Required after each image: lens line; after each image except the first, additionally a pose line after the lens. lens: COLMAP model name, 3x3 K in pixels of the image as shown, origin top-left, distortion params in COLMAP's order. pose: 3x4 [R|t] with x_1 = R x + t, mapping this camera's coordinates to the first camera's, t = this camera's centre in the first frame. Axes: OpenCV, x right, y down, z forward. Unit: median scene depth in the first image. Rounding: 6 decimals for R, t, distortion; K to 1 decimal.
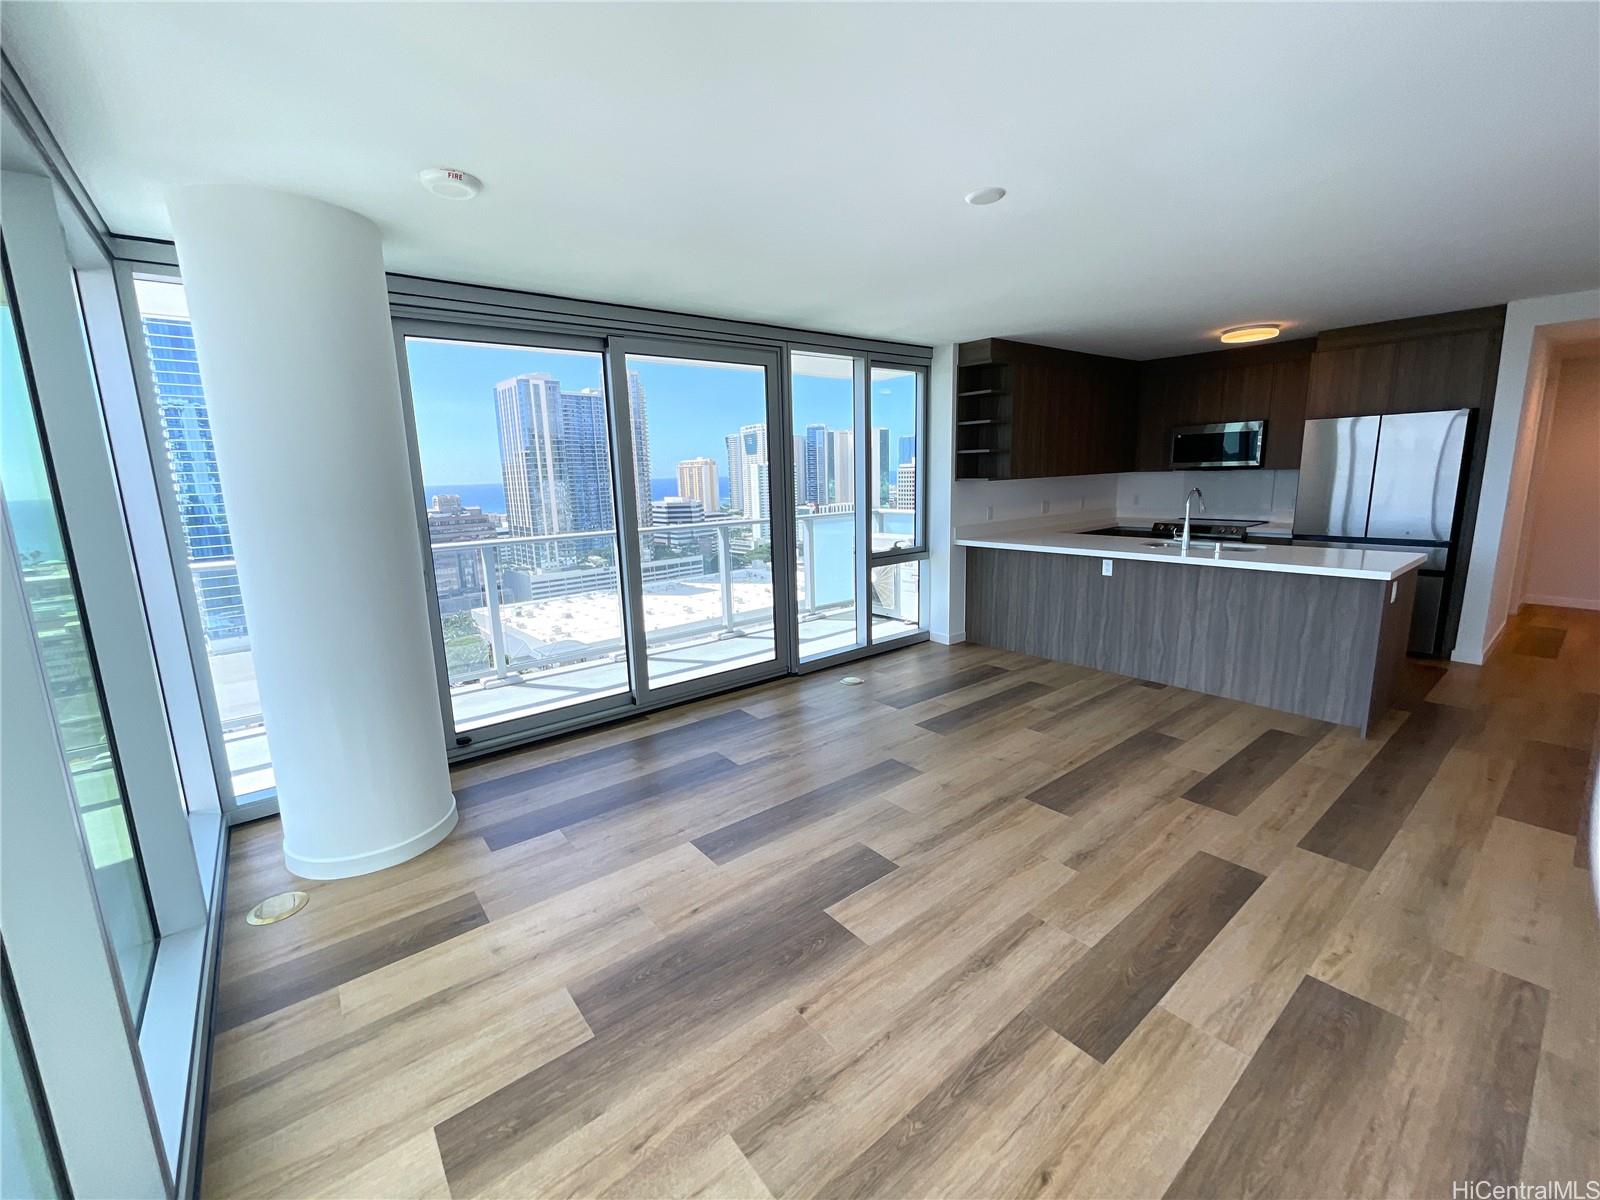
lens RADIAL K [[655.5, 0, 794.1], [0, 655.5, 587.5], [0, 0, 1]] dist [-0.000634, -0.000314]
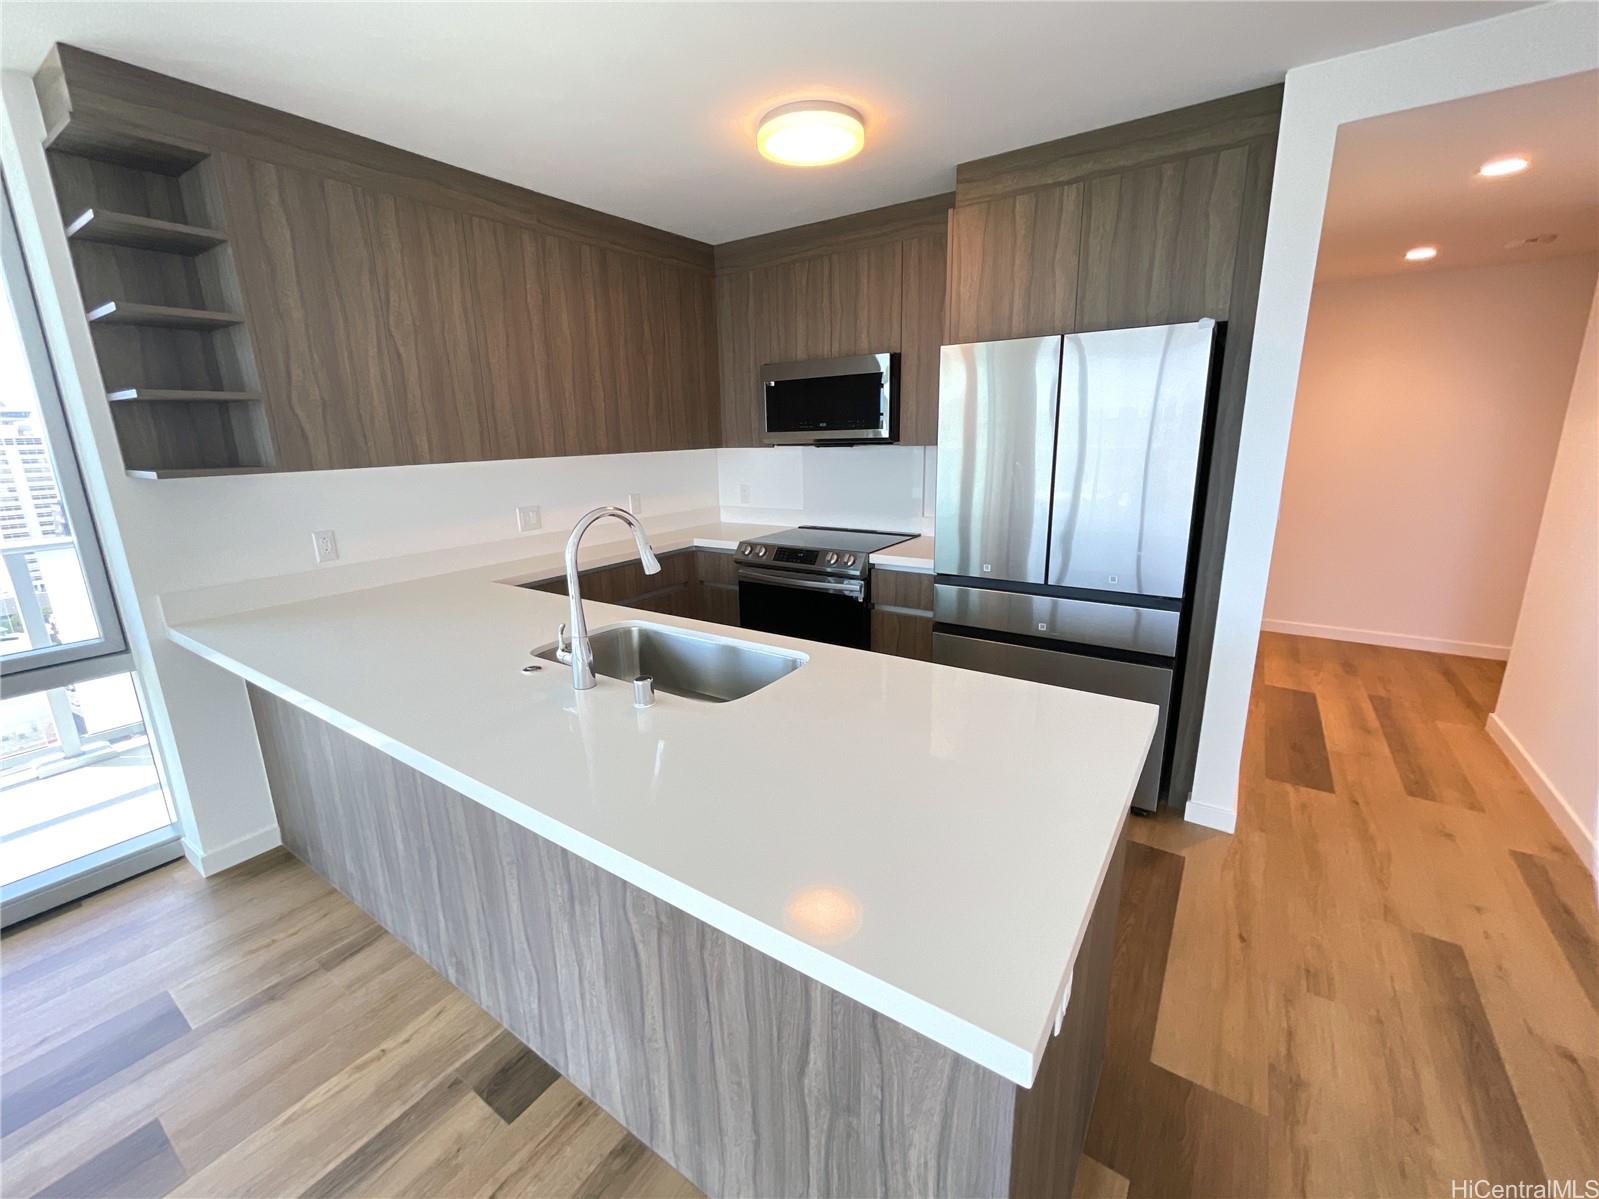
lens RADIAL K [[655.1, 0, 793.6], [0, 655.1, 587.0], [0, 0, 1]] dist [-0.000634, -0.000314]
pose [[0.954741, -0.061308, 0.291052, 0.551791], [0.046817, 0.997304, 0.056499, -0.113579], [-0.293731, -0.040316, 0.955037, 0.585377]]
